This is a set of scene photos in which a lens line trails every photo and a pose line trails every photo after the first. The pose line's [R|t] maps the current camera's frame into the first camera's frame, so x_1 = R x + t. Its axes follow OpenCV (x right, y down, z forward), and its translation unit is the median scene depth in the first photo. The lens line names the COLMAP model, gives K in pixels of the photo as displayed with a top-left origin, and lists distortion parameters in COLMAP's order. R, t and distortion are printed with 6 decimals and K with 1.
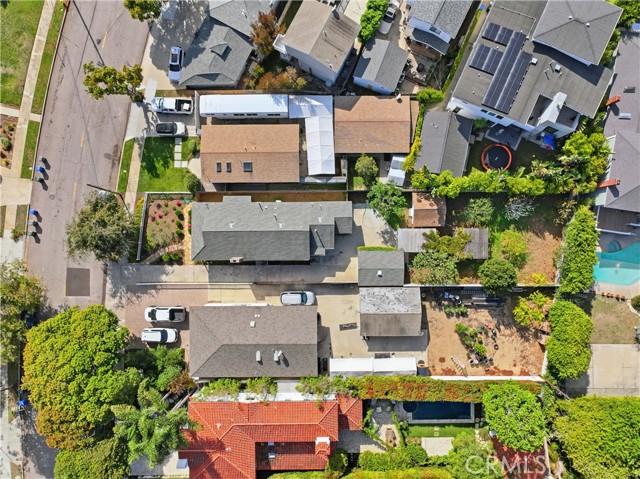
lens RADIAL K [[450.7, 0, 320.0], [0, 450.7, 239.5], [0, 0, 1]] dist [0.004594, 0.001515]
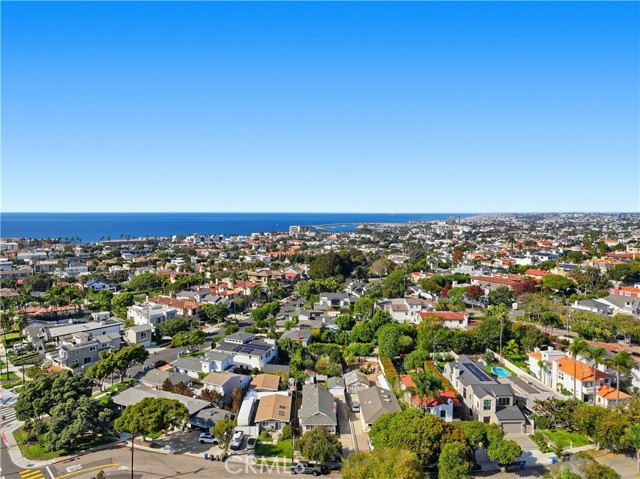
lens RADIAL K [[450.7, 0, 320.0], [0, 450.7, 239.5], [0, 0, 1]] dist [0.004594, 0.001515]
pose [[-0.017783, -0.051755, 0.998501, -1.798632], [0.999817, 0.006132, 0.018124, -0.046567], [-0.007061, 0.998641, 0.051637, 0.236896]]
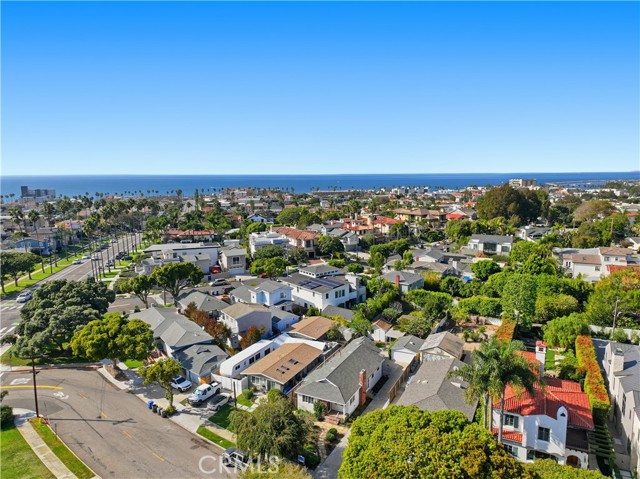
lens RADIAL K [[450.7, 0, 320.0], [0, 450.7, 239.5], [0, 0, 1]] dist [0.004594, 0.001515]
pose [[0.455706, -0.125189, 0.881283, -1.082179], [0.890130, 0.064563, -0.451110, 0.398614], [-0.000425, 0.990030, 0.140856, 0.483769]]
